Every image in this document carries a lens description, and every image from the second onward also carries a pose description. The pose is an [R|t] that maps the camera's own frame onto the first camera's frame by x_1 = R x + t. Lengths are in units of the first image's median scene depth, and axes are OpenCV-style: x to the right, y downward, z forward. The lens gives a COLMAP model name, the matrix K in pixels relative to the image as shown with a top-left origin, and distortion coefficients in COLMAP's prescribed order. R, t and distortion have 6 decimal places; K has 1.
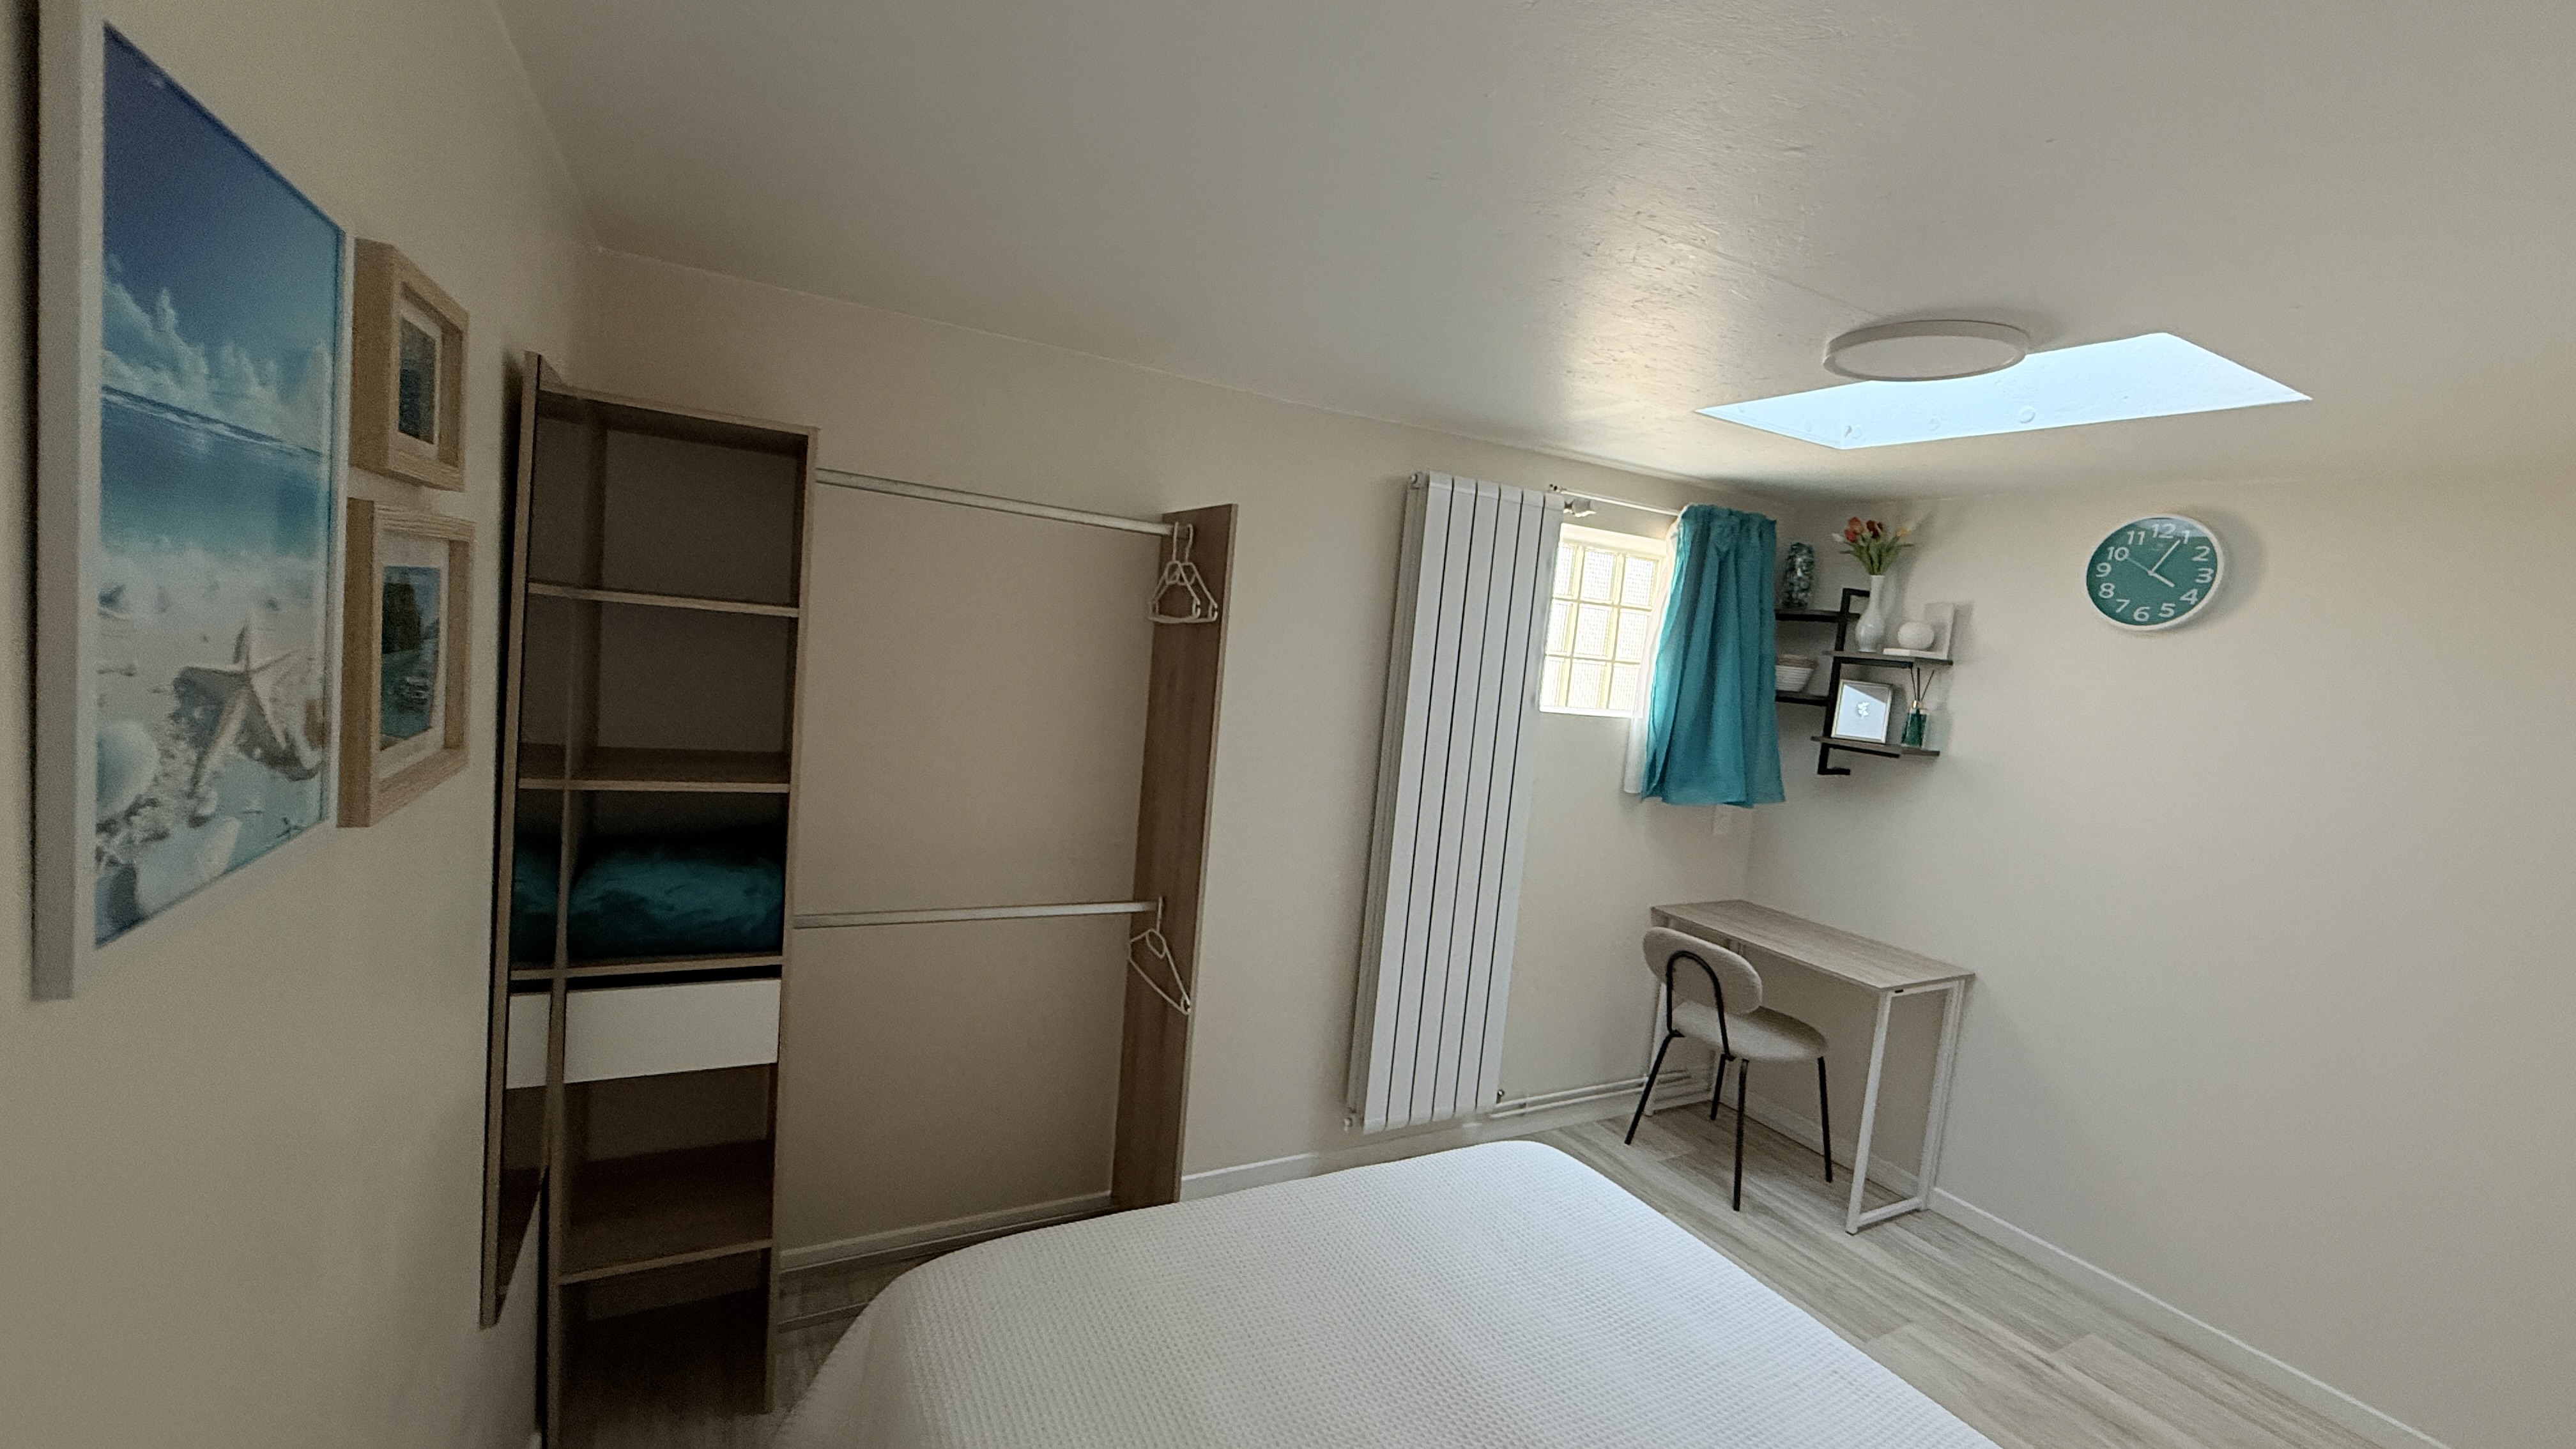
lens RADIAL K [[1040.0, 0, 1306.7], [0, 1040.0, 721.9], [0, 0, 1]] dist [0.005612, -0.001256]
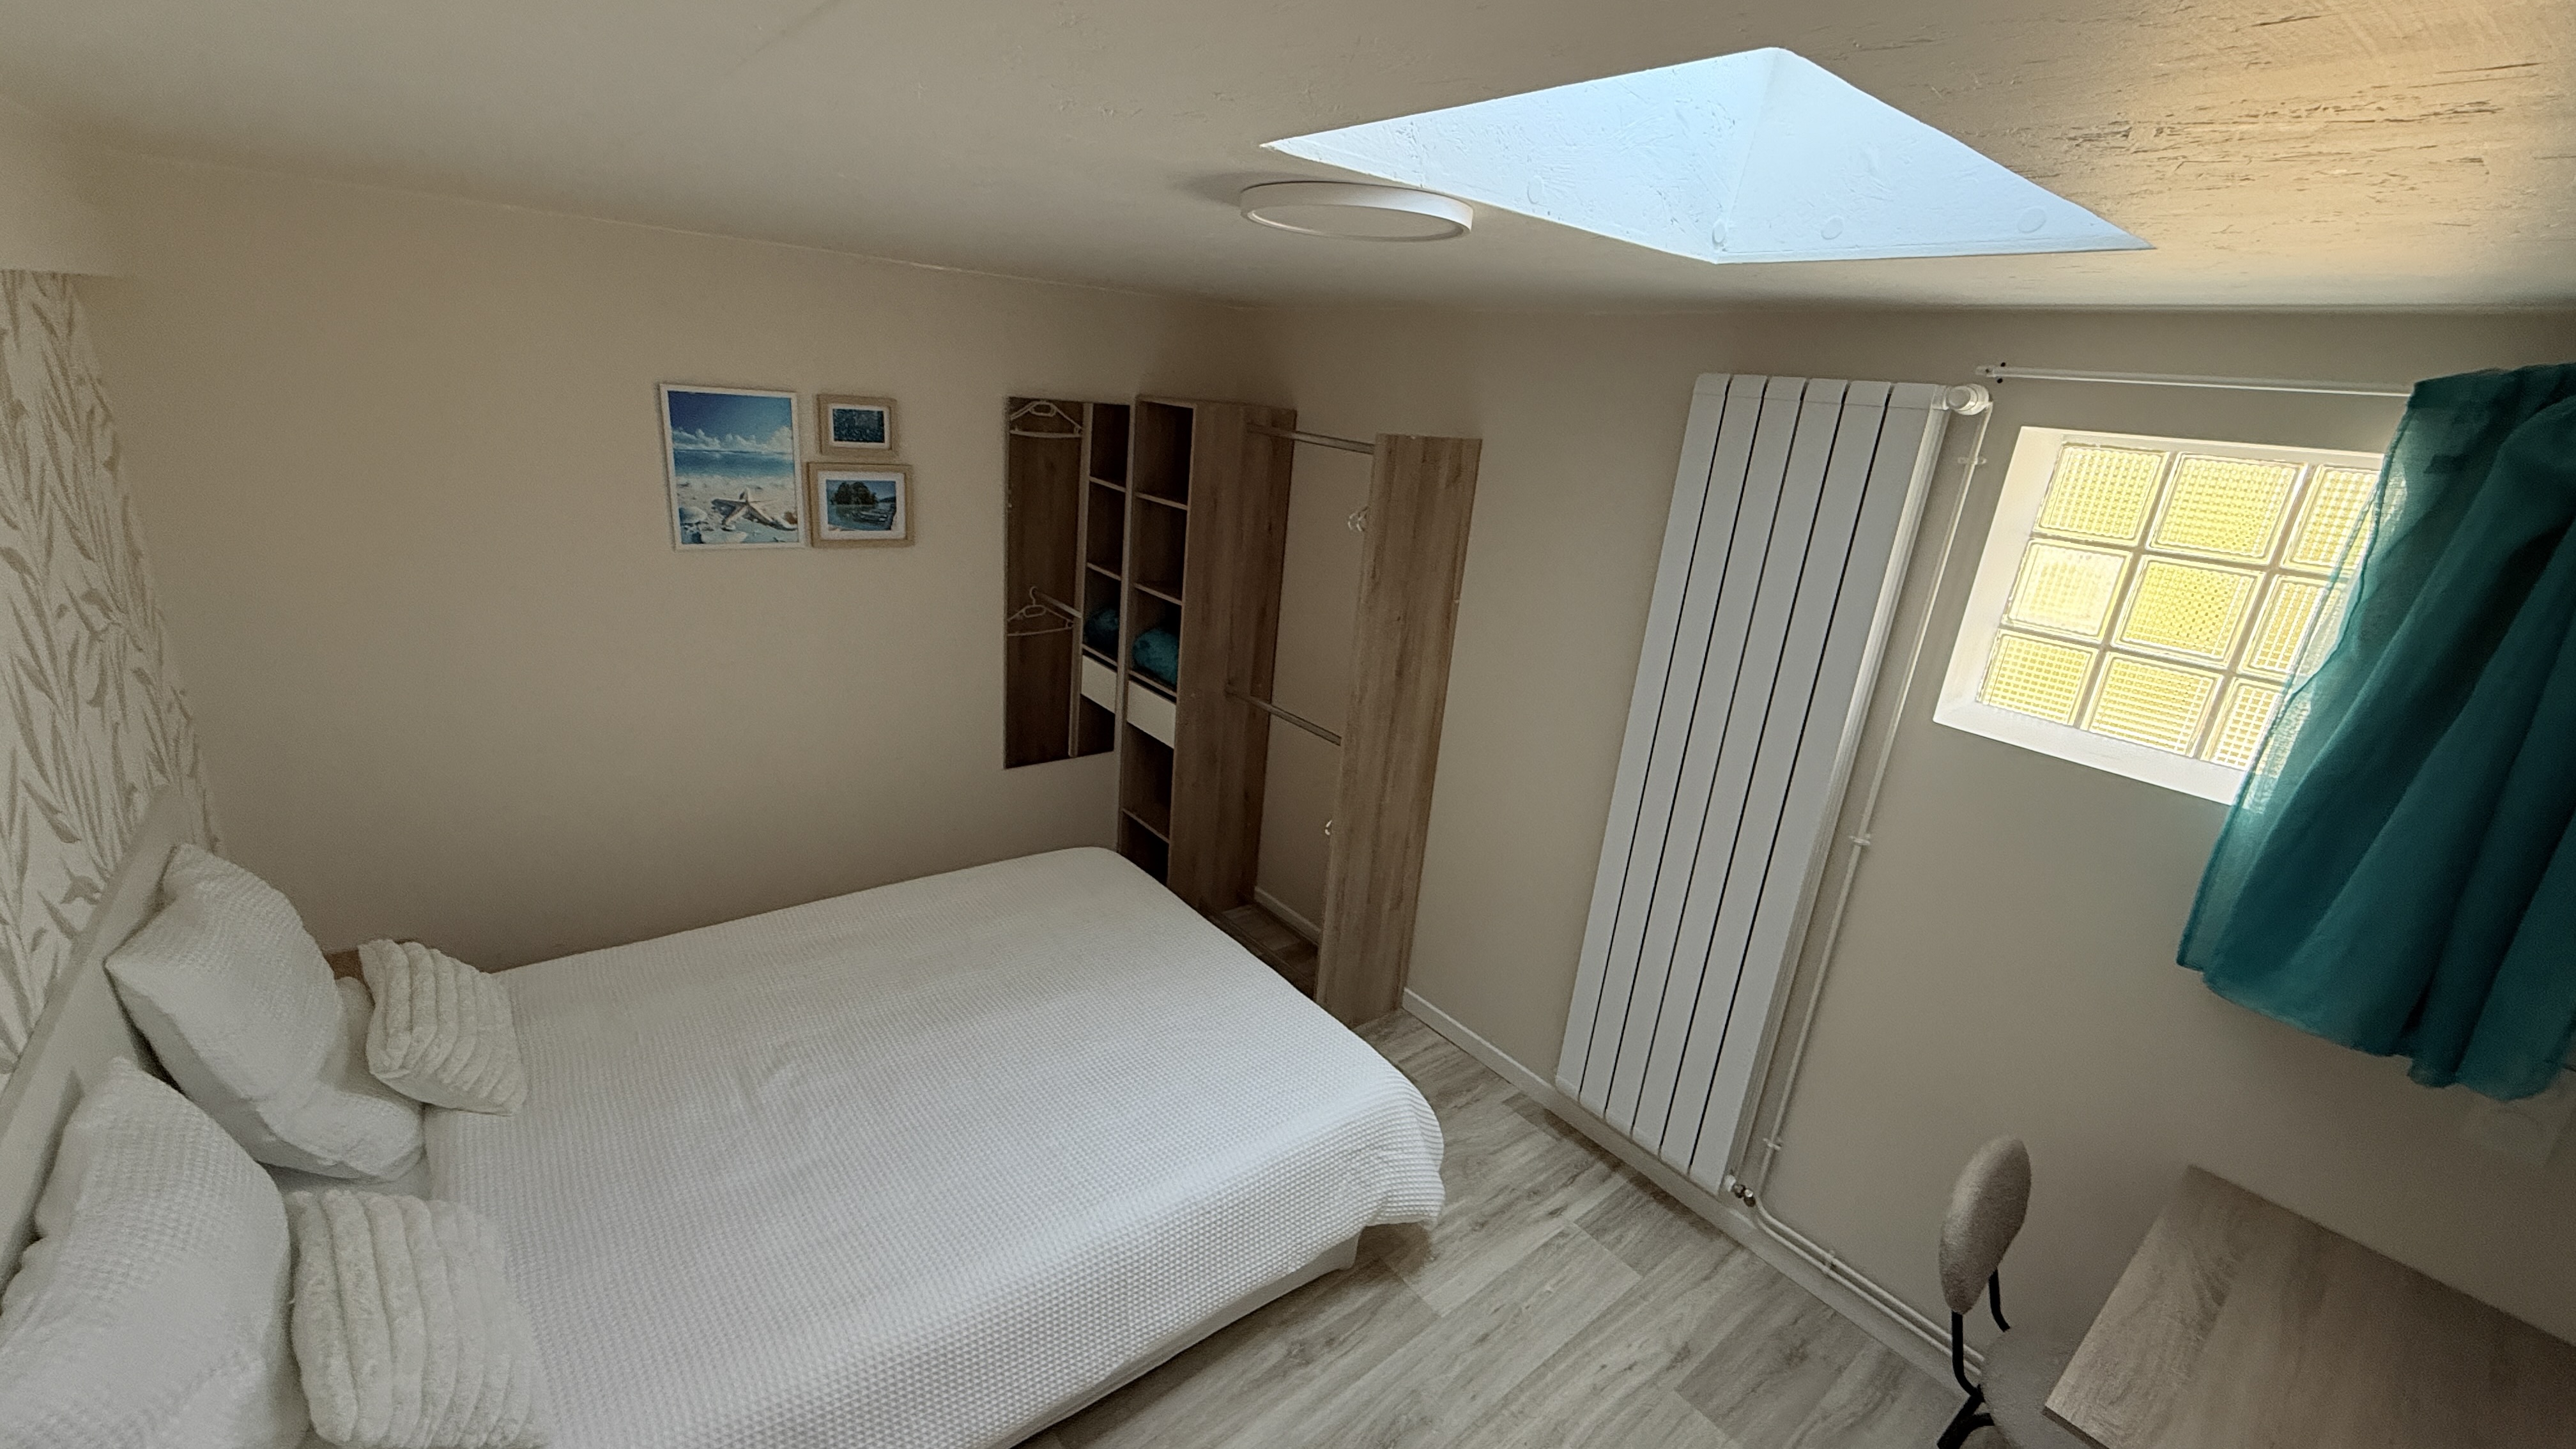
lens RADIAL K [[1040.0, 0, 1309.0], [0, 1040.0, 725.1], [0, 0, 1]] dist [0.005612, -0.001256]
pose [[0.199238, 0.226727, -0.953362, 0.790265], [-0.158990, 0.967456, 0.196852, -0.075426], [0.966968, 0.112355, 0.228802, 0.469013]]
